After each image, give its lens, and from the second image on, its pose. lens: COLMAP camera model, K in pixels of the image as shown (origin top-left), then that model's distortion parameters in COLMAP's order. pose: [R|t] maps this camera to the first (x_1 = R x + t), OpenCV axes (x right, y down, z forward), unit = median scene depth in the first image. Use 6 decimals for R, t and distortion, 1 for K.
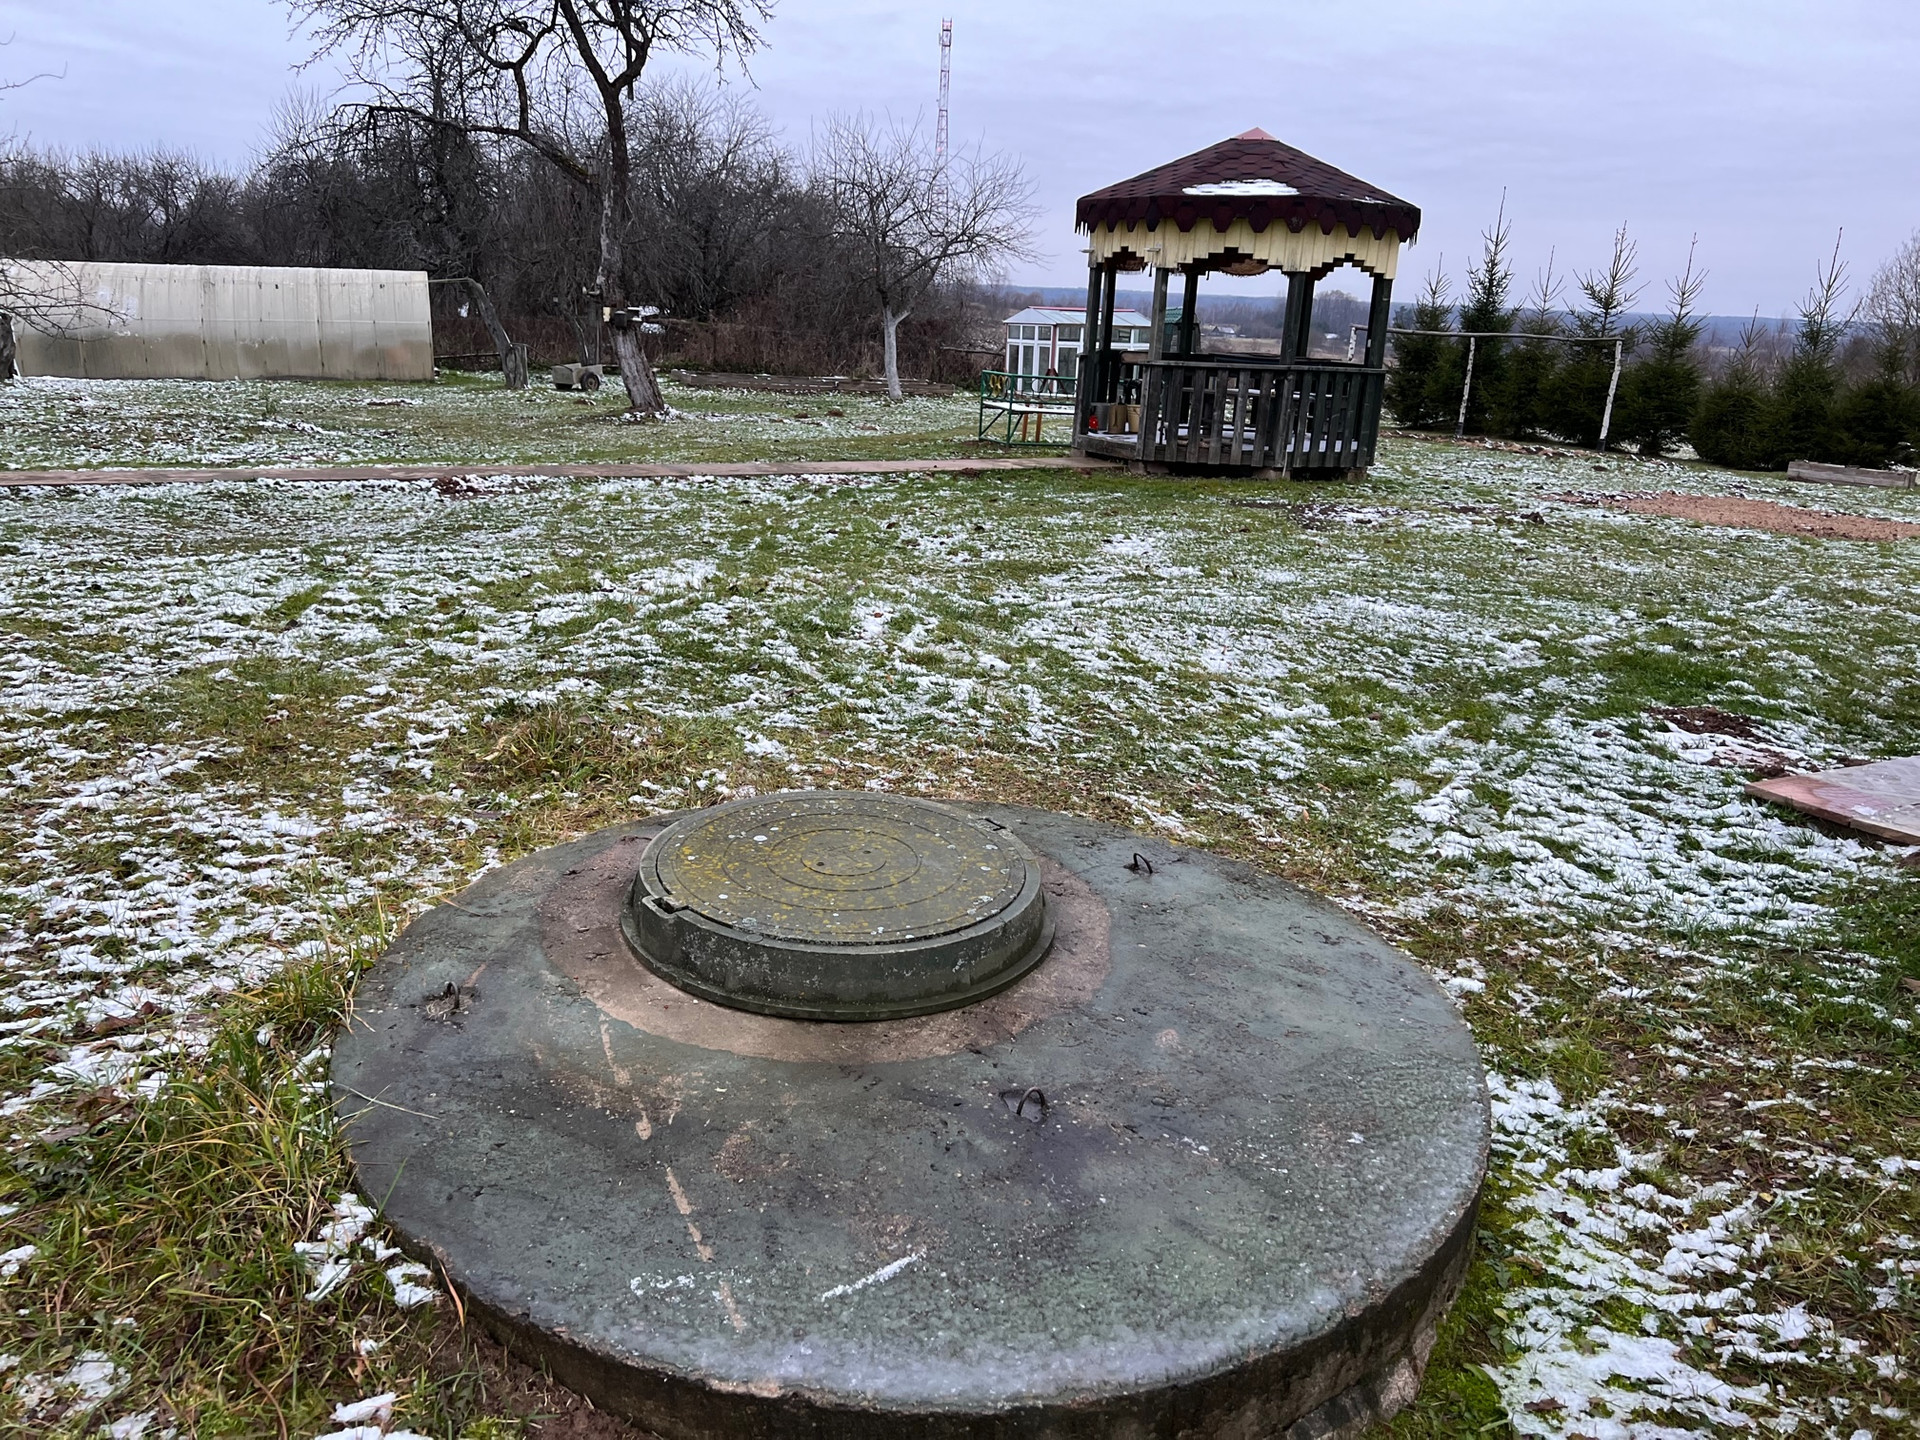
lens RADIAL K [[1403.2, 0, 960.0], [0, 1403.2, 720.0], [0, 0, 1]] dist [0.021092, 0.000384]
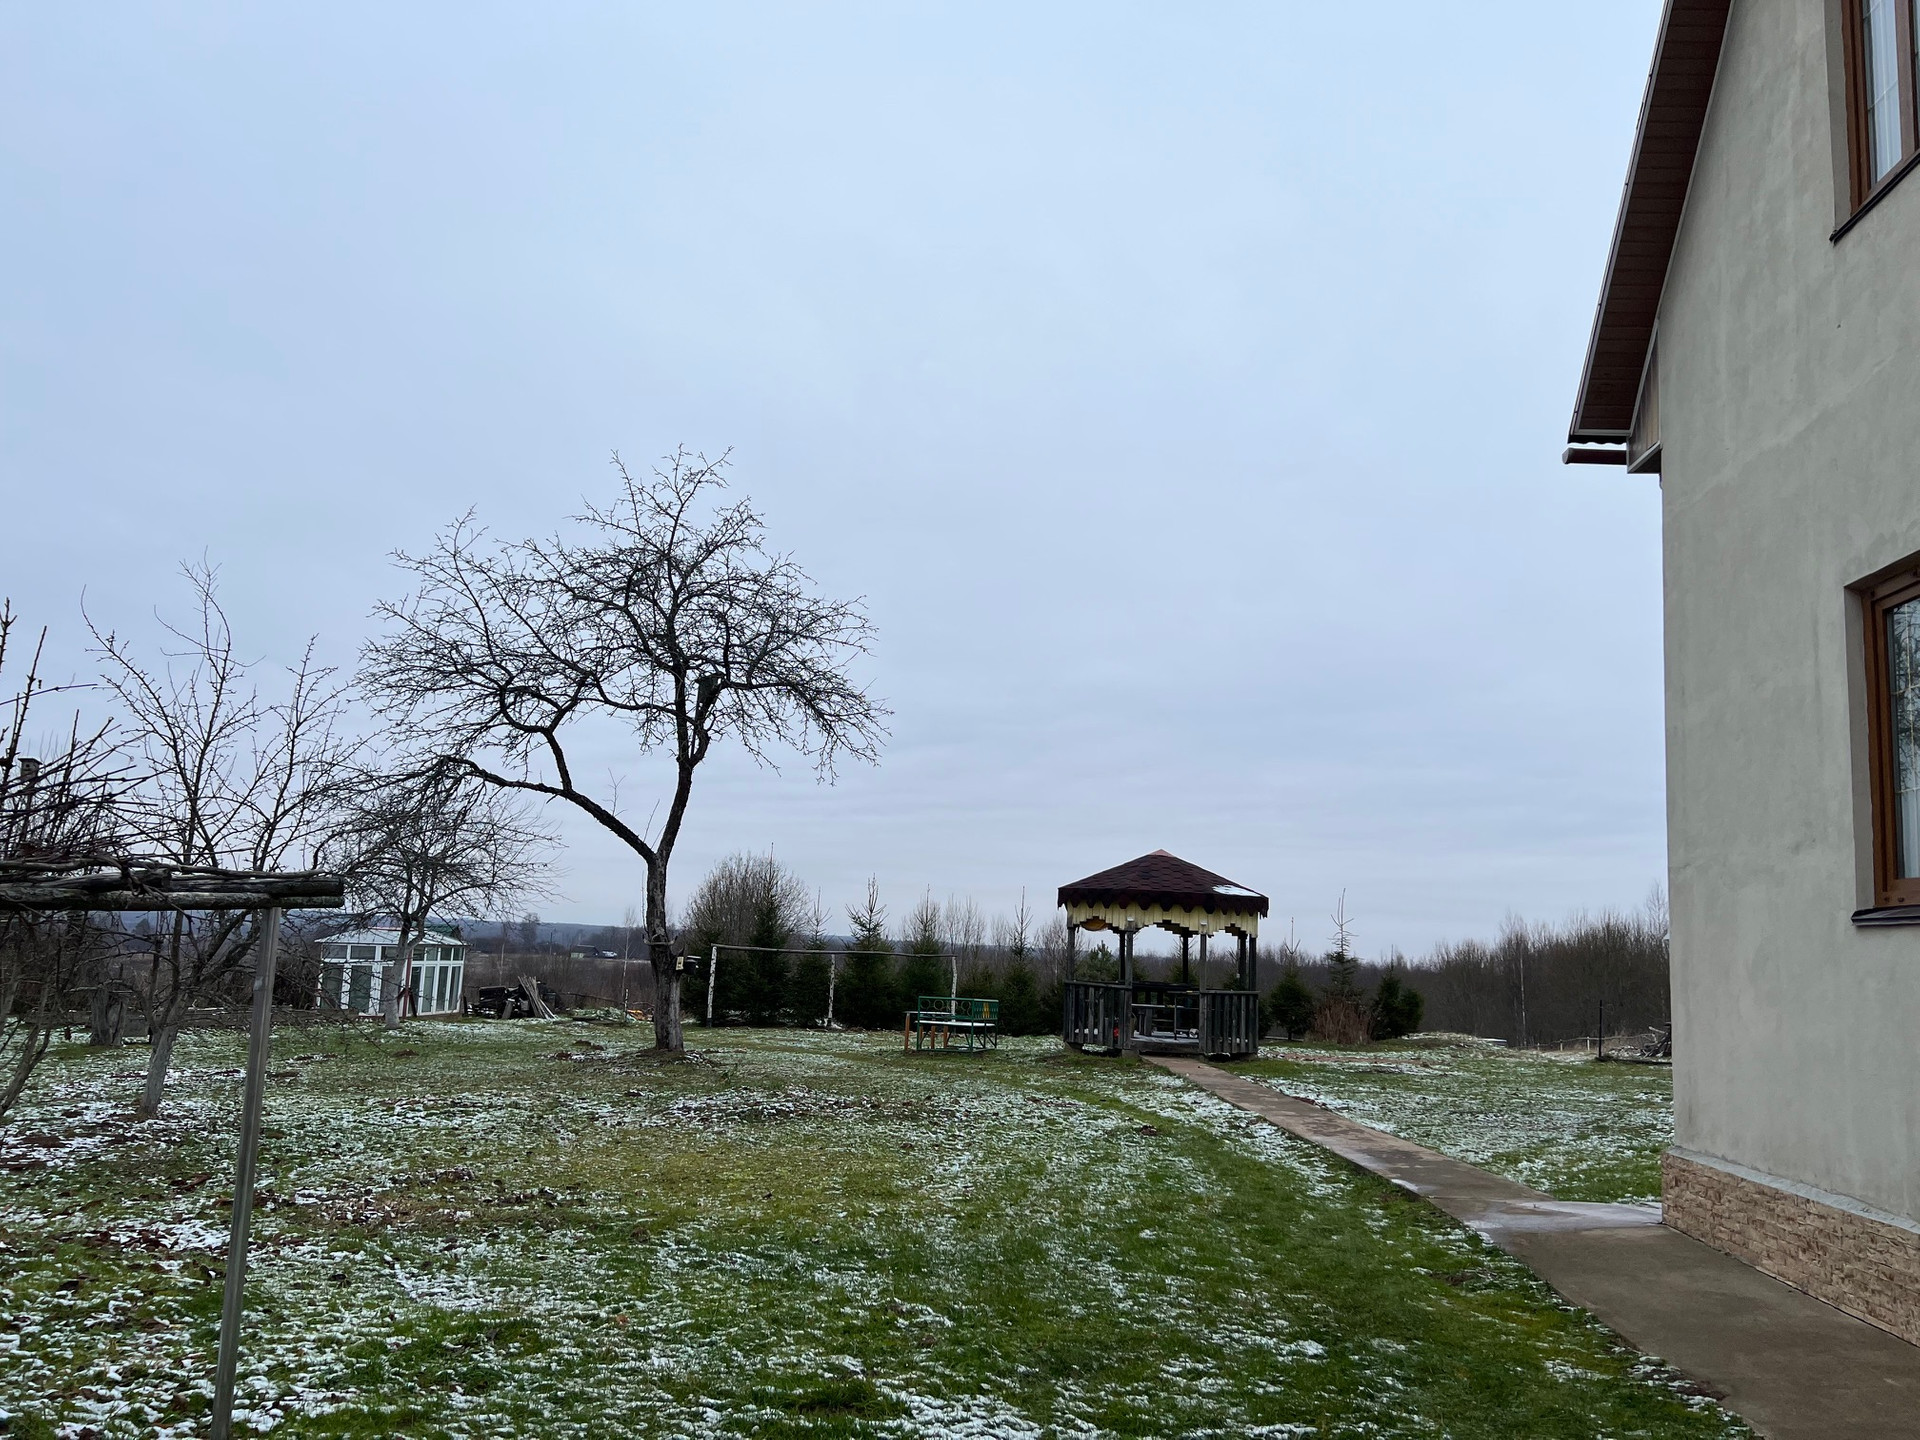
lens RADIAL K [[1403.2, 0, 960.0], [0, 1403.2, 720.0], [0, 0, 1]] dist [0.021092, 0.000384]
pose [[0.450419, 0.120951, 0.884587, -1.122402], [0.232906, 0.940558, -0.247197, -0.148505], [-0.861903, 0.317368, 0.395475, 0.335638]]
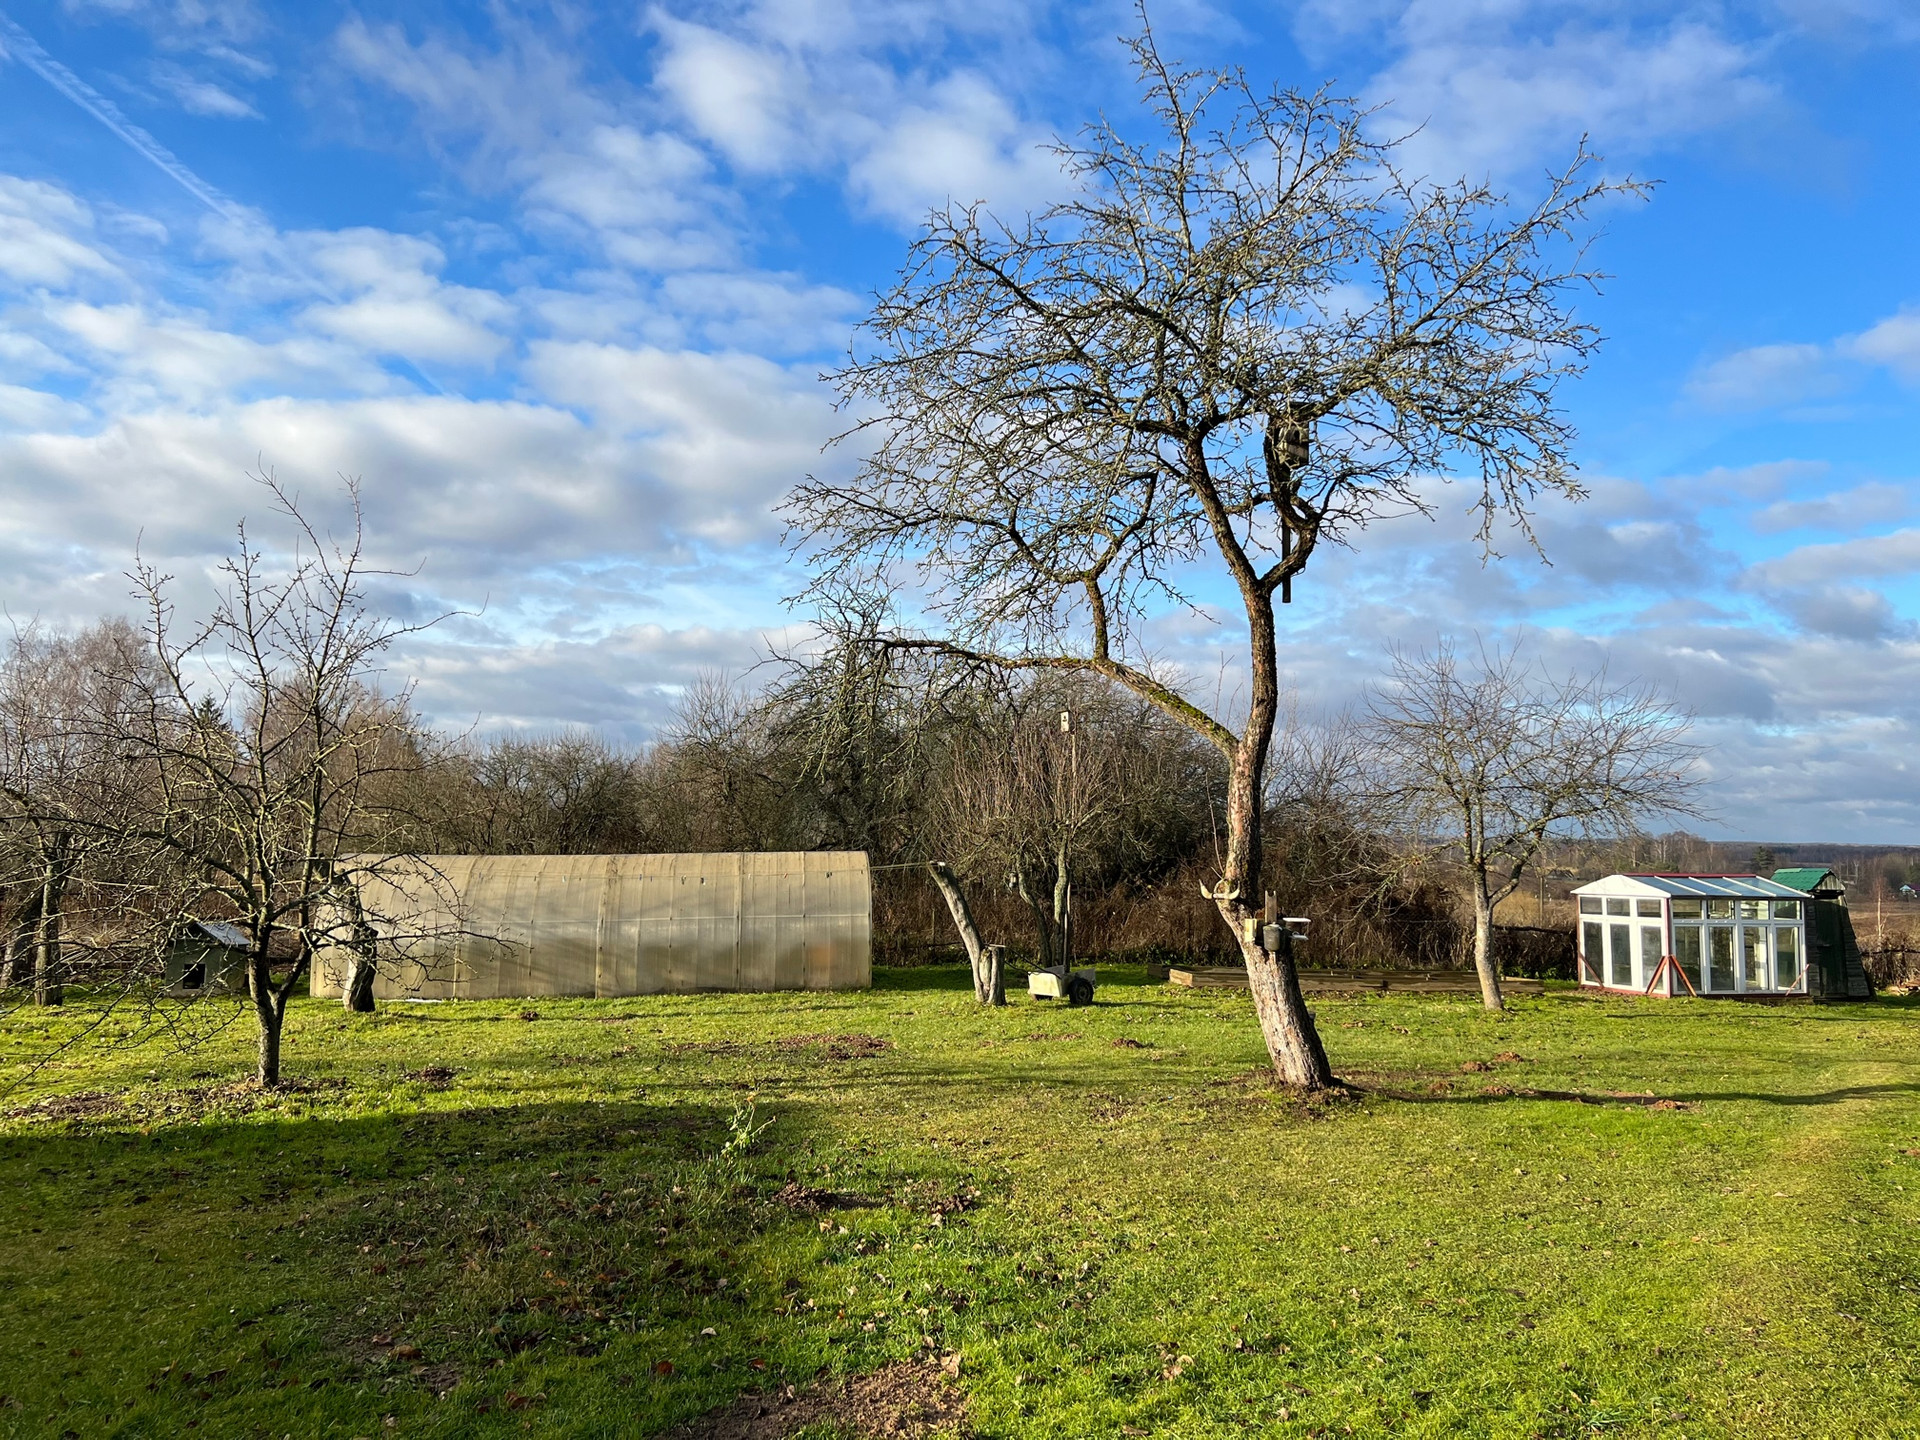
lens RADIAL K [[1403.2, 0, 960.0], [0, 1403.2, 720.0], [0, 0, 1]] dist [0.021092, 0.000384]
pose [[0.979393, -0.041281, -0.197700, -0.240109], [-0.035862, 0.927787, -0.371383, -0.136515], [0.198755, 0.370819, 0.907188, 0.381053]]
